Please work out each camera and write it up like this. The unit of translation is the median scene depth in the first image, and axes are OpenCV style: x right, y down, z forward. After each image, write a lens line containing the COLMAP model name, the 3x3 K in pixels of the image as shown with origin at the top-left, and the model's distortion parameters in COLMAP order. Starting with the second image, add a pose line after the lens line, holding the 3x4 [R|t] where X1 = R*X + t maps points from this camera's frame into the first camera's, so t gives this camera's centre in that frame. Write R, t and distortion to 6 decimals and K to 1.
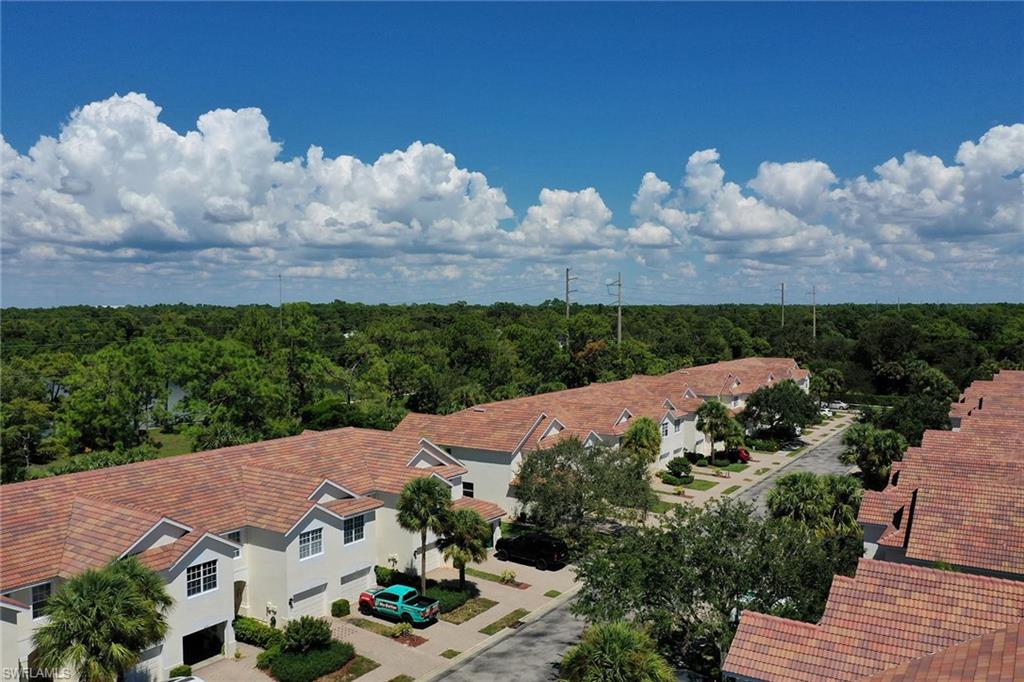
lens RADIAL K [[835.8, 0, 493.1], [0, 835.8, 318.0], [0, 0, 1]] dist [-0.019374, -0.010969]
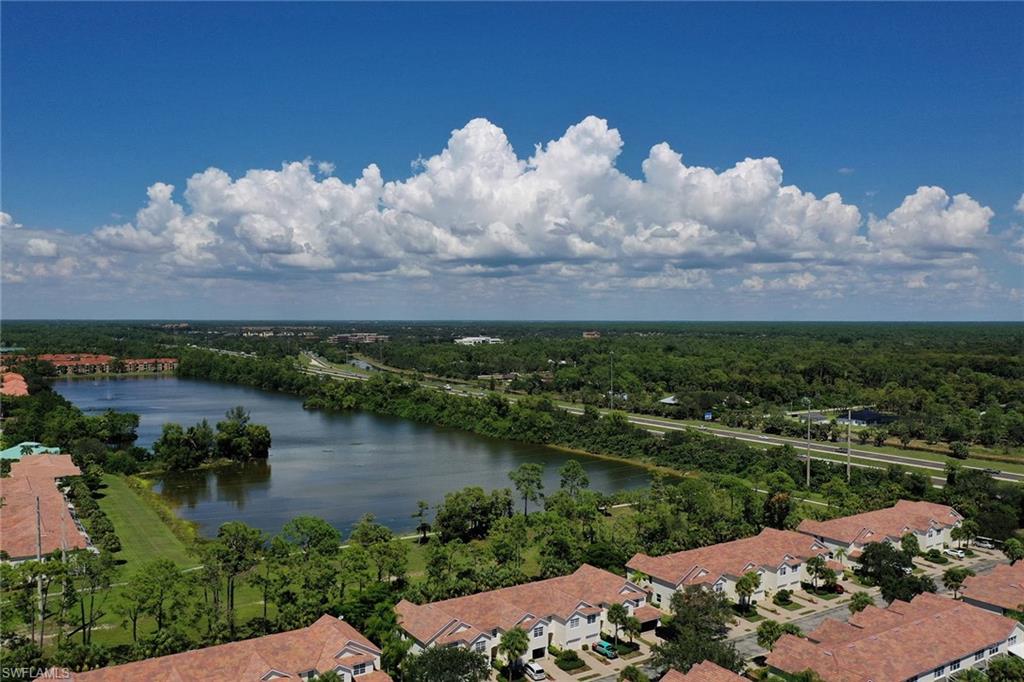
lens RADIAL K [[835.8, 0, 493.1], [0, 835.8, 318.0], [0, 0, 1]] dist [-0.019374, -0.010969]
pose [[0.920115, 0.011203, -0.391488, 0.636583], [-0.016395, 0.999816, -0.009922, -0.750465], [0.391305, 0.015548, 0.920130, -1.774525]]
